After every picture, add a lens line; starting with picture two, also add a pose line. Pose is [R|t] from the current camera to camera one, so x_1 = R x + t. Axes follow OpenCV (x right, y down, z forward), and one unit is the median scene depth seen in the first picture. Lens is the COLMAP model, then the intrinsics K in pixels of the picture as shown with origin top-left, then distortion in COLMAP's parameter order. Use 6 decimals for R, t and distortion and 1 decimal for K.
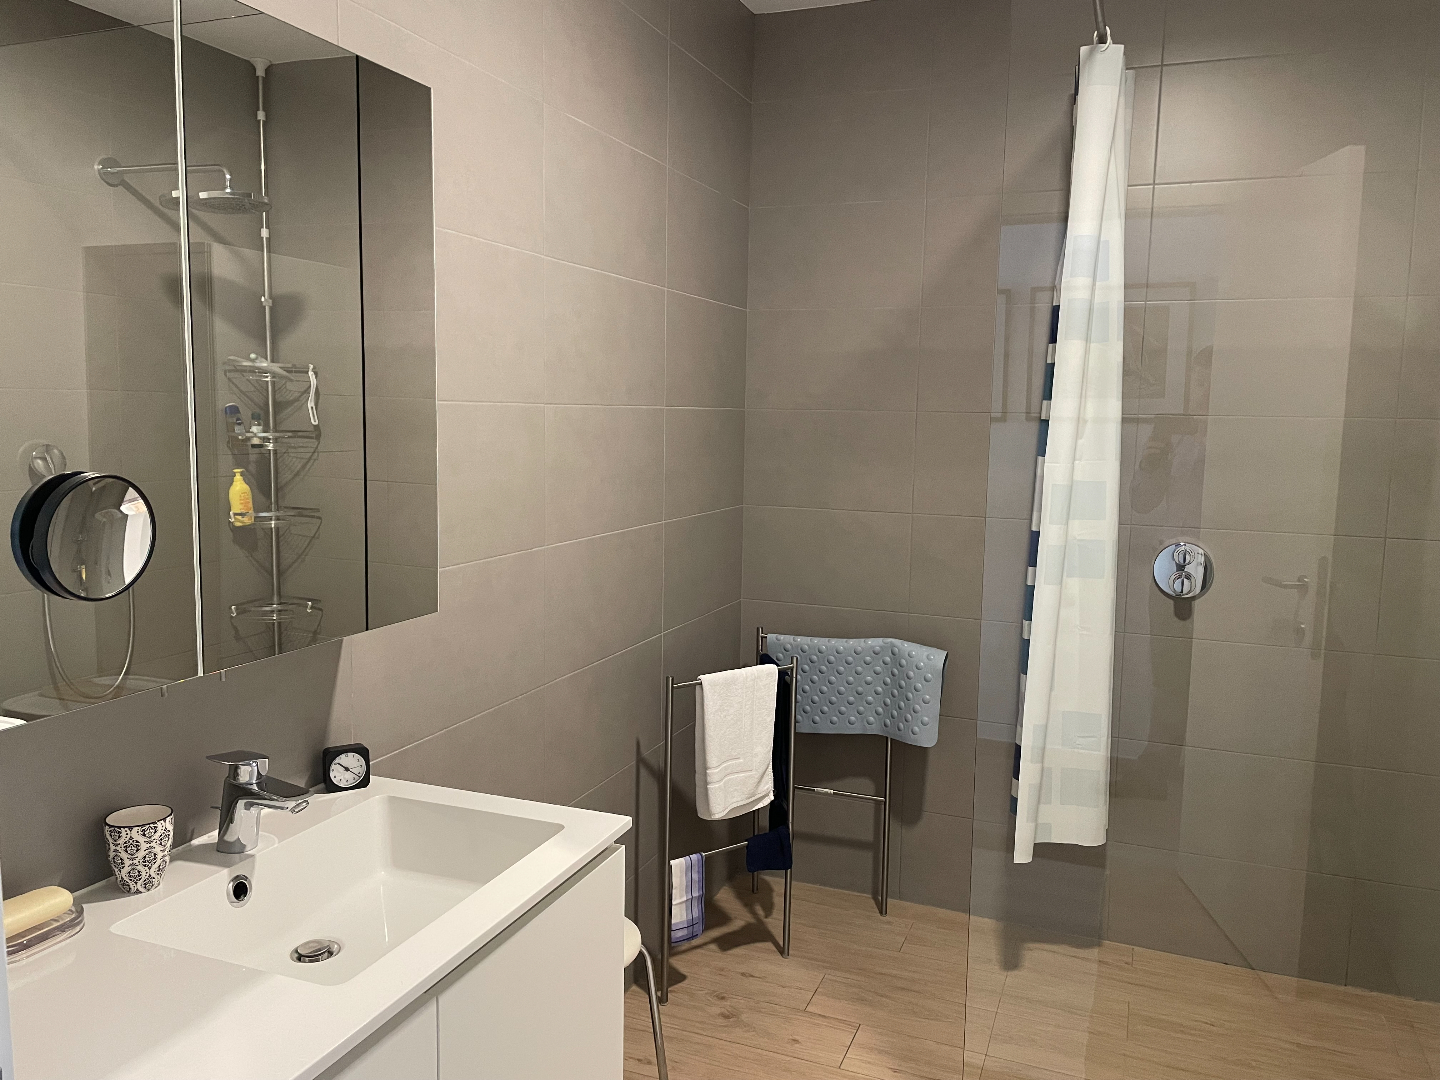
lens RADIAL K [[1079.4, 0, 710.6], [0, 1079.4, 532.4], [0, 0, 1]] dist [0.113381, -0.162544]
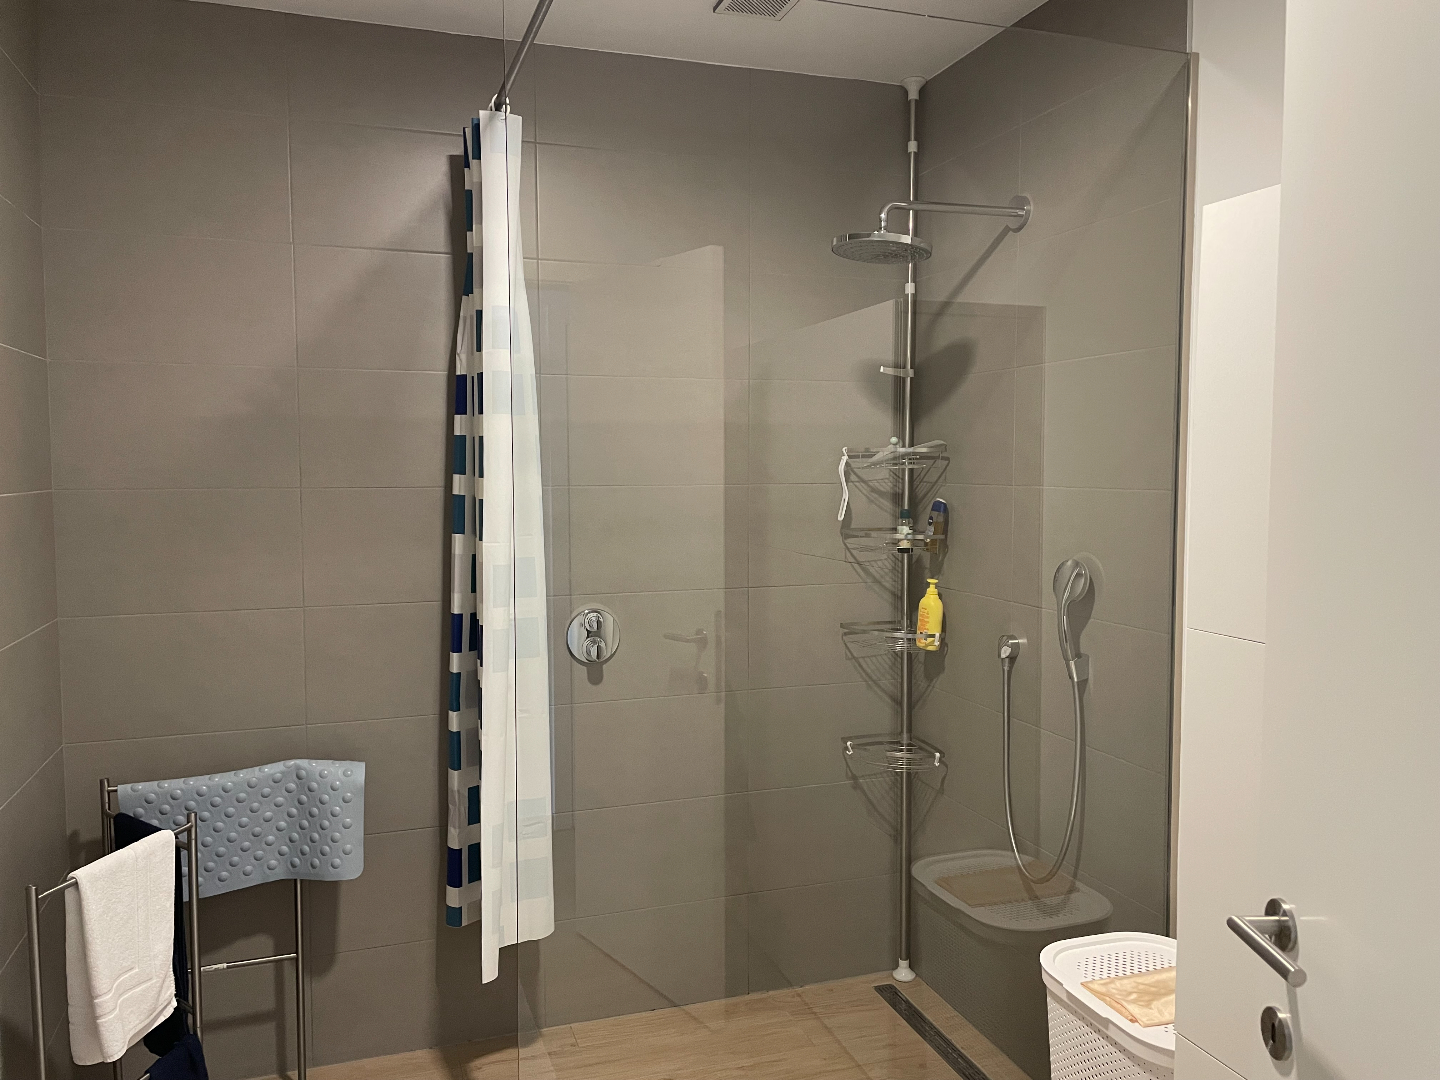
lens RADIAL K [[1079.4, 0, 710.6], [0, 1079.4, 532.4], [0, 0, 1]] dist [0.113381, -0.162544]
pose [[0.757283, -0.062618, 0.650078, -0.131573], [0.090358, 0.995866, -0.009334, -0.040810], [-0.646805, 0.065809, 0.759811, 0.143726]]
